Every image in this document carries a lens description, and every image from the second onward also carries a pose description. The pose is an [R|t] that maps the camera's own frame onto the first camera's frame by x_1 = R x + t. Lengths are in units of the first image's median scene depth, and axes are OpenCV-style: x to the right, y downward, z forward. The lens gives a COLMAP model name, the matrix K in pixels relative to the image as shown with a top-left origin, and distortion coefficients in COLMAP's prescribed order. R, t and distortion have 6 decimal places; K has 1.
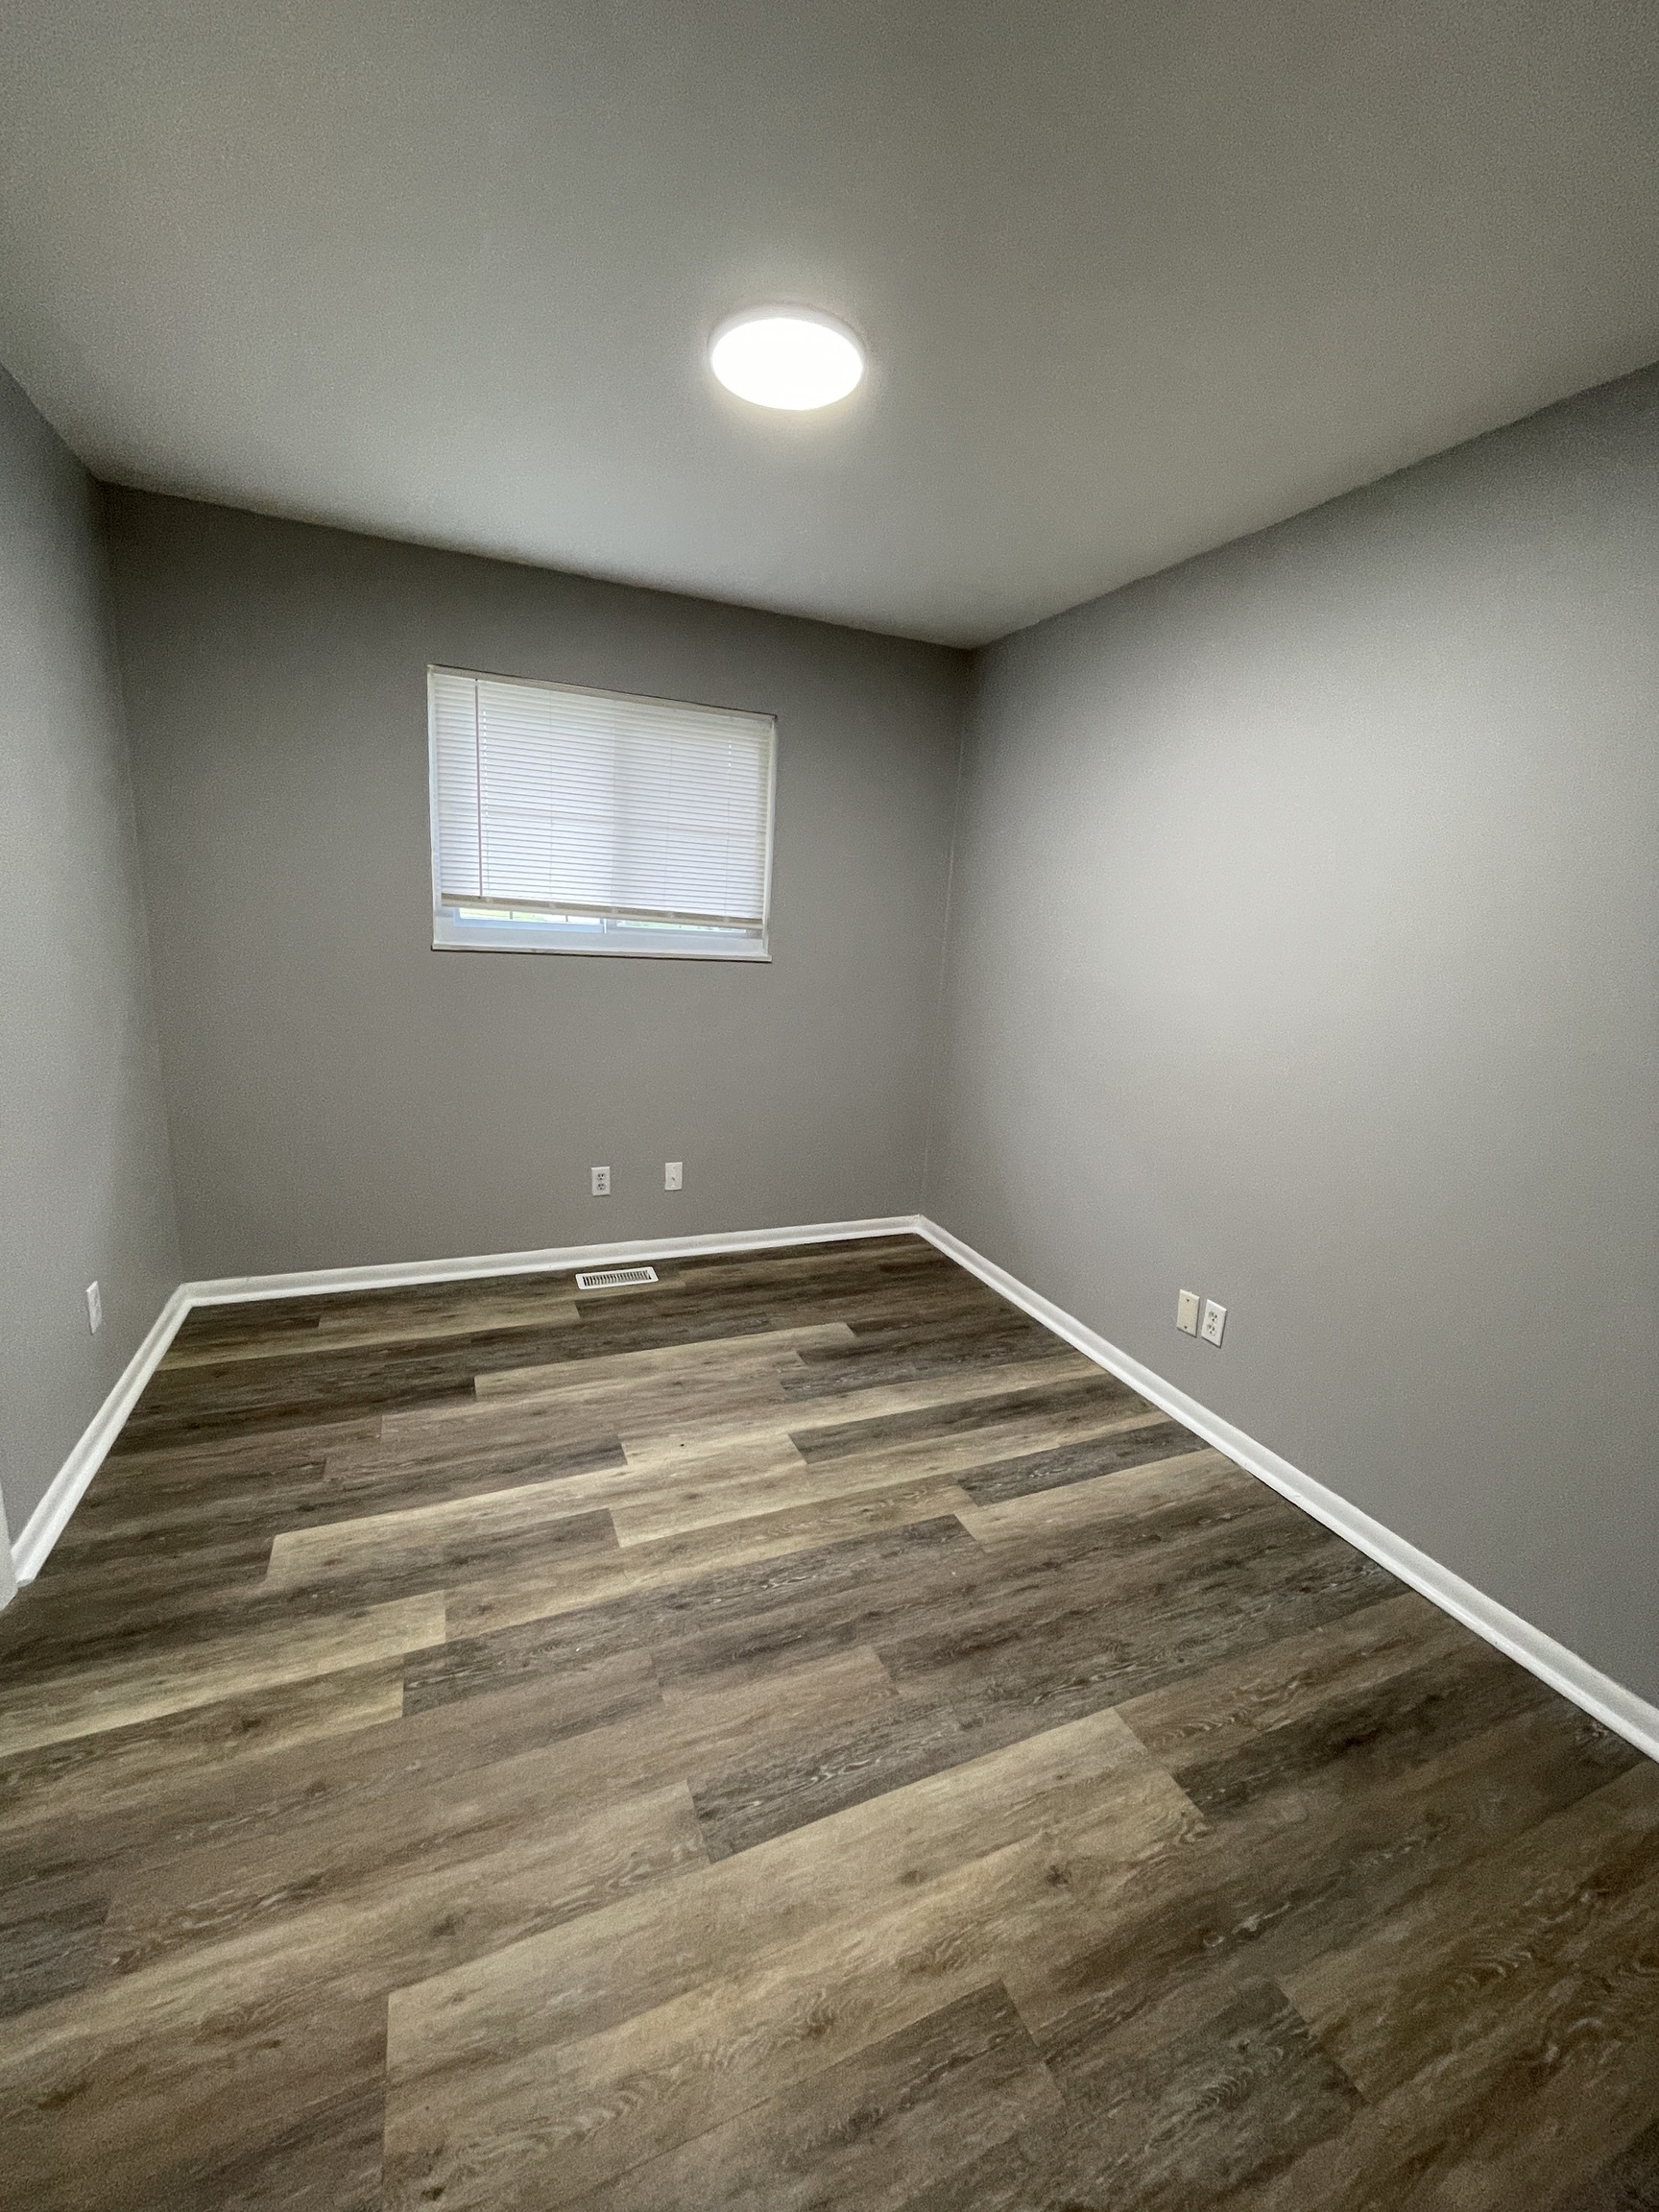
lens RADIAL K [[895.2, 0, 832.8], [0, 895.2, 1109.4], [0, 0, 1]] dist [-0.004382, -0.000404]
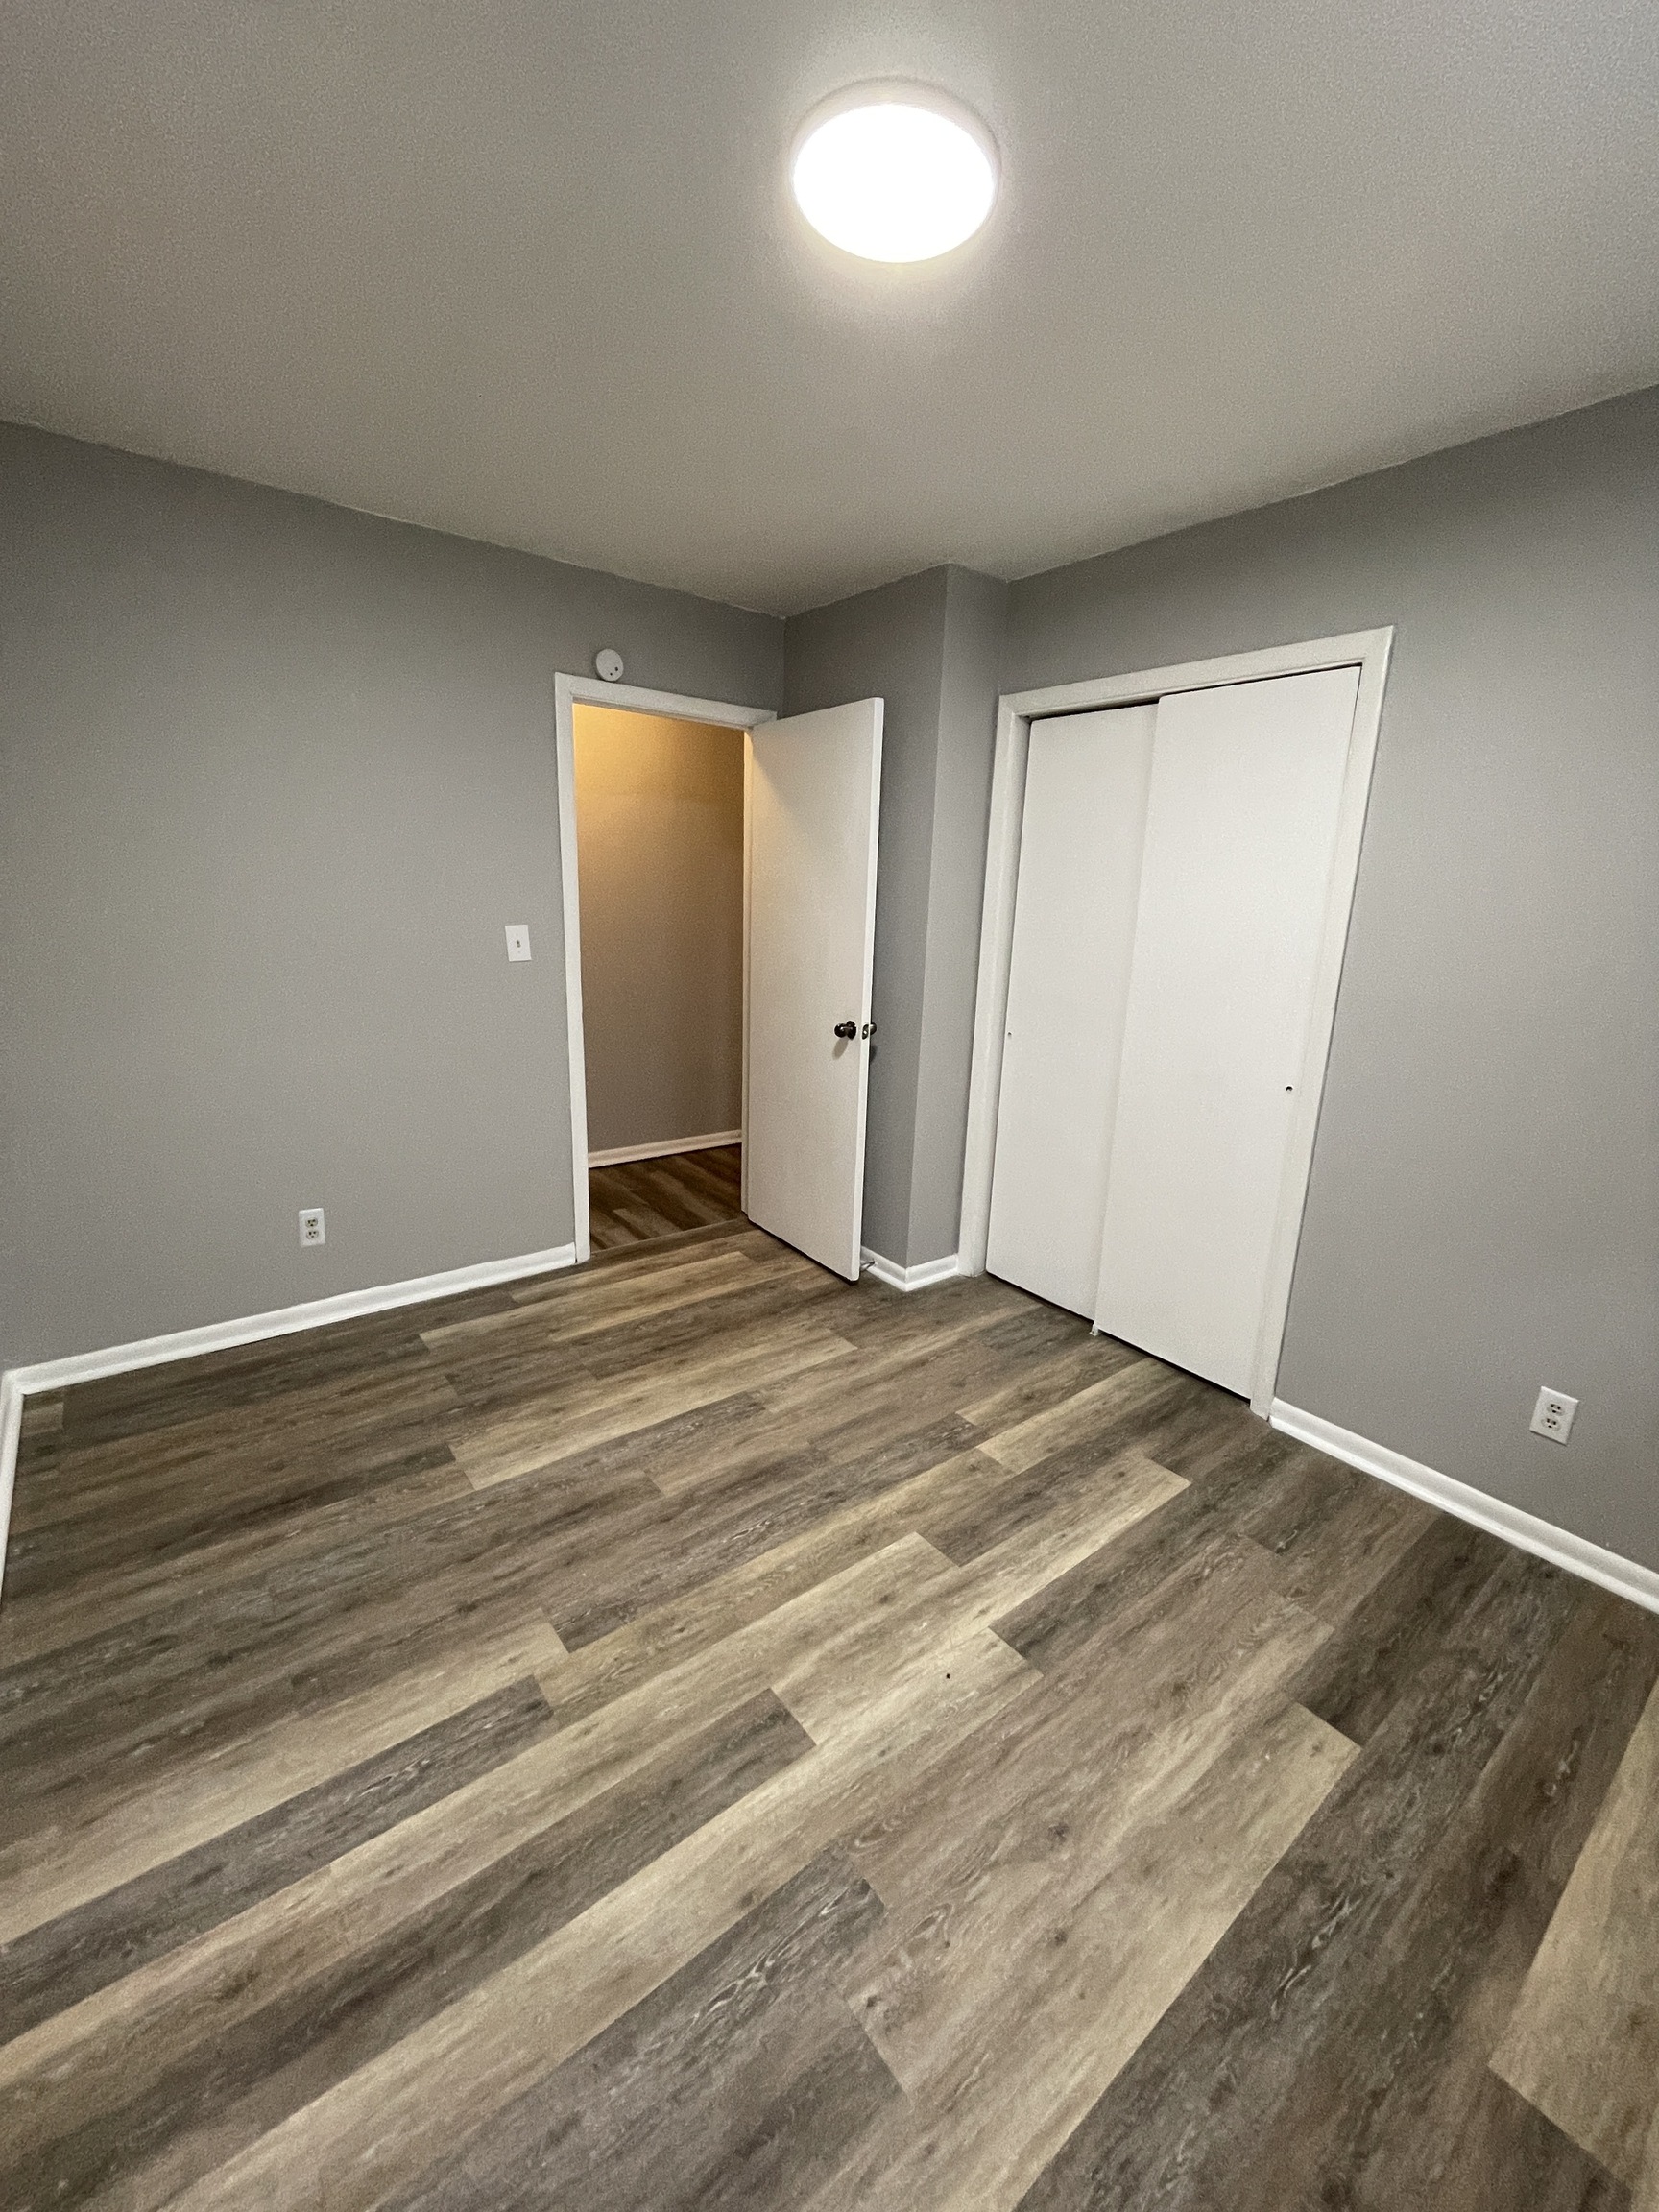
lens RADIAL K [[895.2, 0, 828.6], [0, 895.2, 1100.3], [0, 0, 1]] dist [-0.004382, -0.000404]
pose [[-0.963713, -0.030393, -0.265203, 0.146420], [-0.144468, 0.894808, 0.422430, -0.373017], [0.224467, 0.445414, -0.866730, 1.608934]]
